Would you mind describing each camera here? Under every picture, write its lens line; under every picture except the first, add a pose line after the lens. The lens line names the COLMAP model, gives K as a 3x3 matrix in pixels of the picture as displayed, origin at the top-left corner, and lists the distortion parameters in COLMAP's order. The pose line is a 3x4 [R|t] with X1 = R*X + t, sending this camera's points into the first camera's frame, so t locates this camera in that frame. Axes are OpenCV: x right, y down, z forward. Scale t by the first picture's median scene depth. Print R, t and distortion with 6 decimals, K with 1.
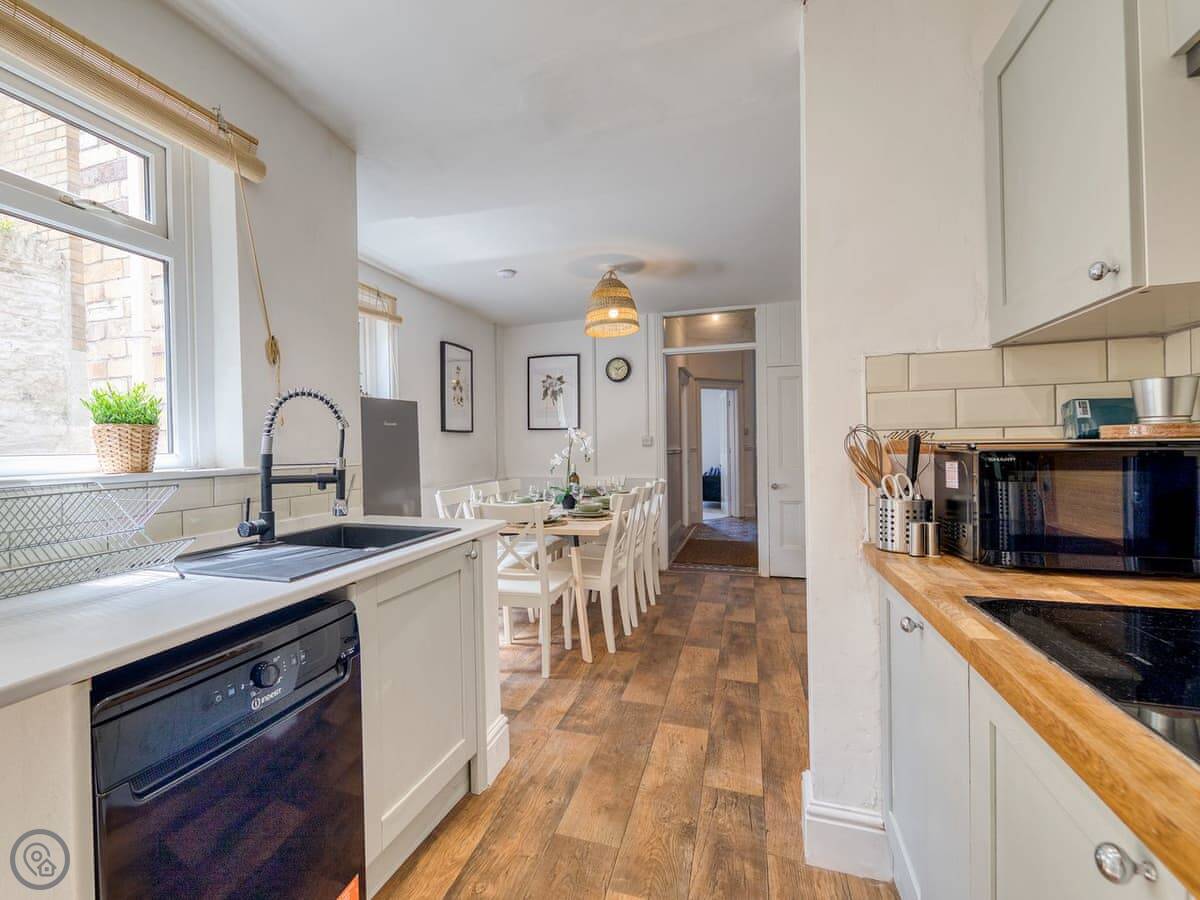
lens RADIAL K [[563.4, 0, 543.0], [0, 563.4, 441.0], [0, 0, 1]] dist [0.003658, -0.000156]
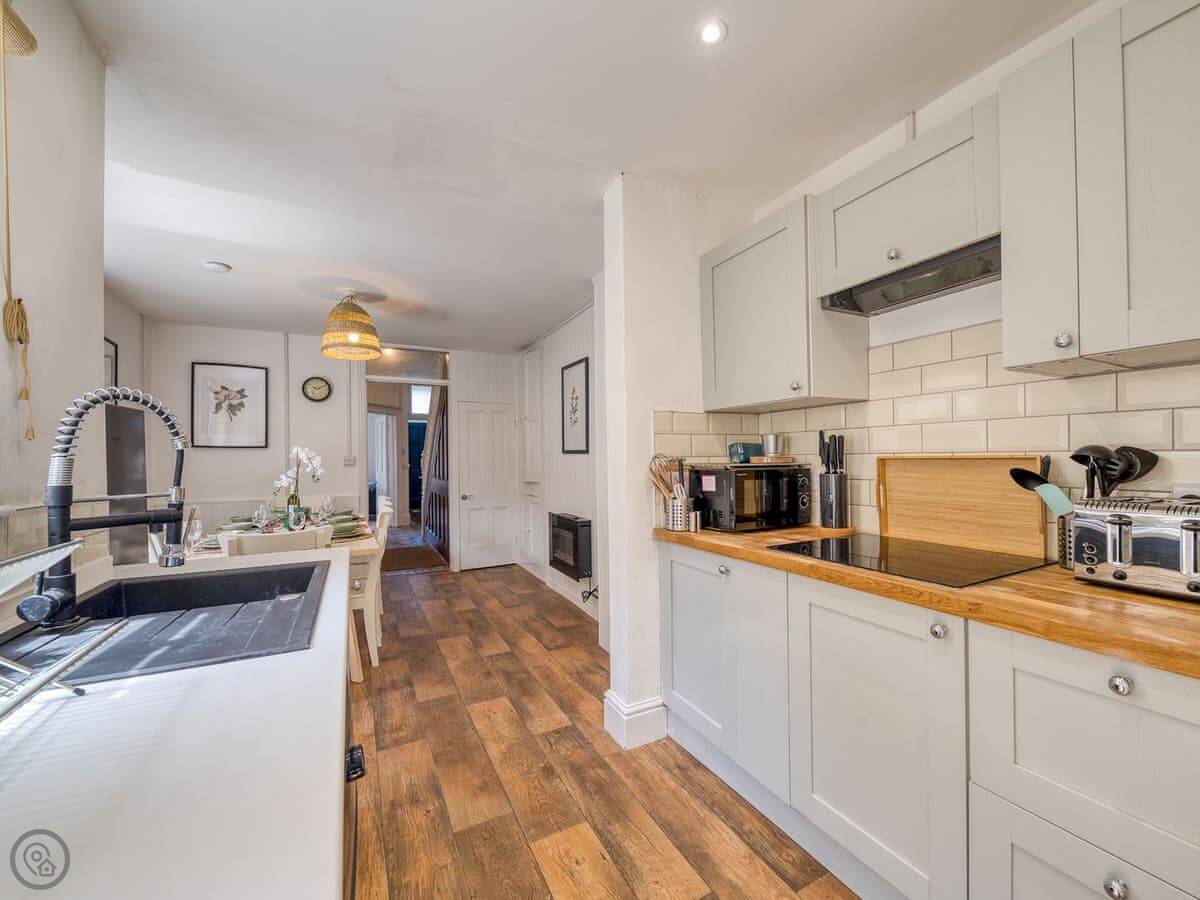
lens RADIAL K [[477.3, 0, 600.0], [0, 477.3, 450.0], [0, 0, 1]] dist [-0.000320, -0.000317]
pose [[0.675196, 0.019138, 0.737390, -0.288899], [-0.004629, 0.999754, -0.021709, -0.005260], [-0.737624, 0.011245, 0.675118, 0.111367]]
